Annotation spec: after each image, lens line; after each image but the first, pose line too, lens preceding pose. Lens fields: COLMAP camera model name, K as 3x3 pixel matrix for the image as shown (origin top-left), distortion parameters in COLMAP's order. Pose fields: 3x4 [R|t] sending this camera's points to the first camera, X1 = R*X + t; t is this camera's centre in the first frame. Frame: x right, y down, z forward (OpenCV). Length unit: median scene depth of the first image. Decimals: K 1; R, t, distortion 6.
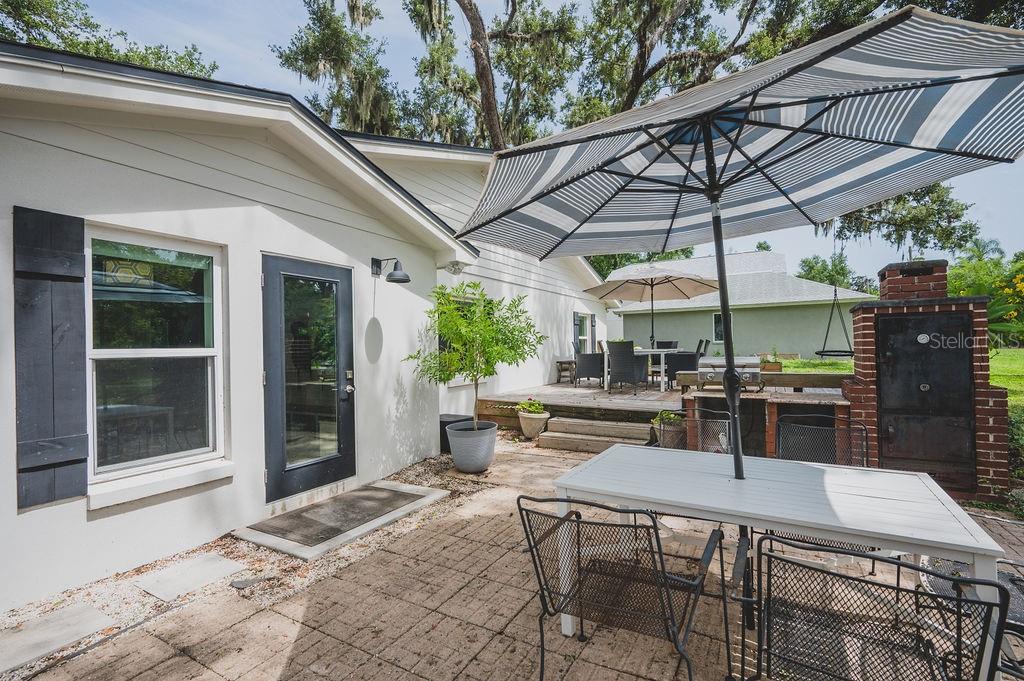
lens RADIAL K [[457.2, 0, 513.9], [0, 457.2, 343.6], [0, 0, 1]] dist [-0.000837, 0.000004]
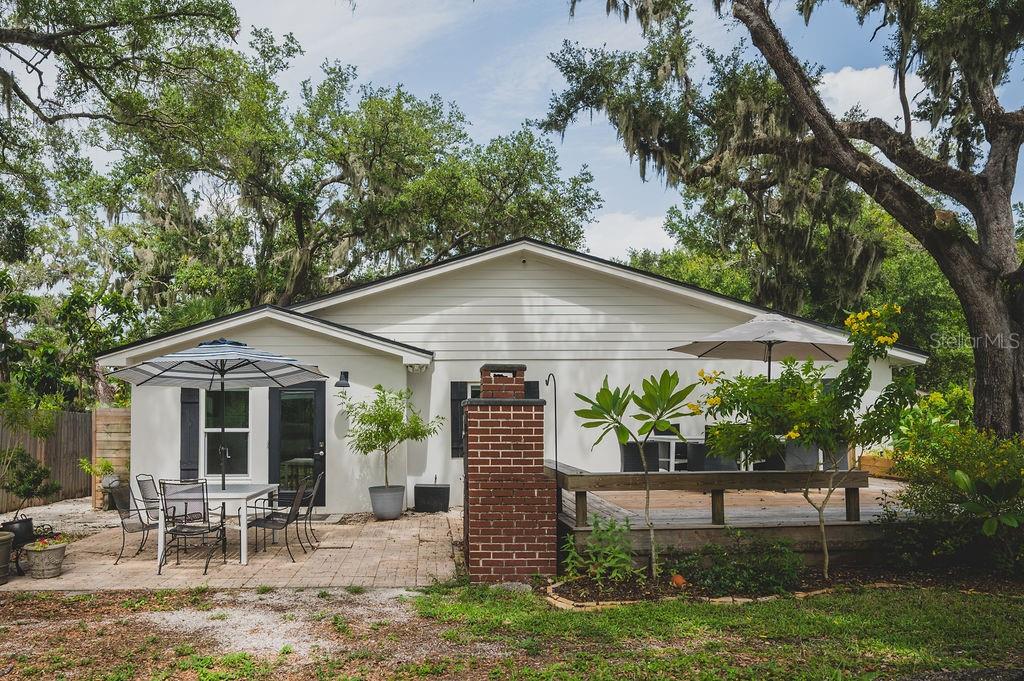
lens RADIAL K [[754.2, 0, 456.6], [0, 754.2, 394.3], [0, 0, 1]] dist [-0.000470, -0.000918]
pose [[0.527537, -0.013134, -0.849431, 2.020312], [0.000469, 0.999885, -0.015170, -0.067001], [0.849532, 0.007604, 0.527482, -0.026912]]
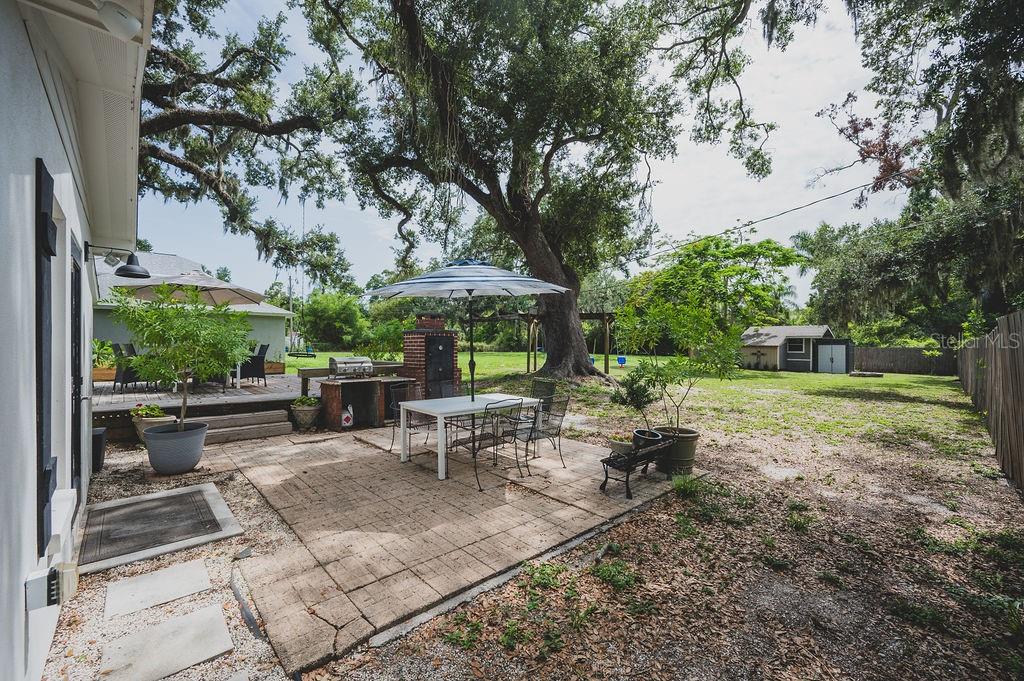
lens RADIAL K [[419.2, 0, 512.0], [0, 419.2, 340.5], [0, 0, 1]] dist [-0.000635, -0.000063]
pose [[0.305860, 0.032276, 0.951529, -0.772562], [-0.015331, 0.999463, -0.028974, 0.006024], [-0.951953, -0.005726, 0.306190, 0.024868]]
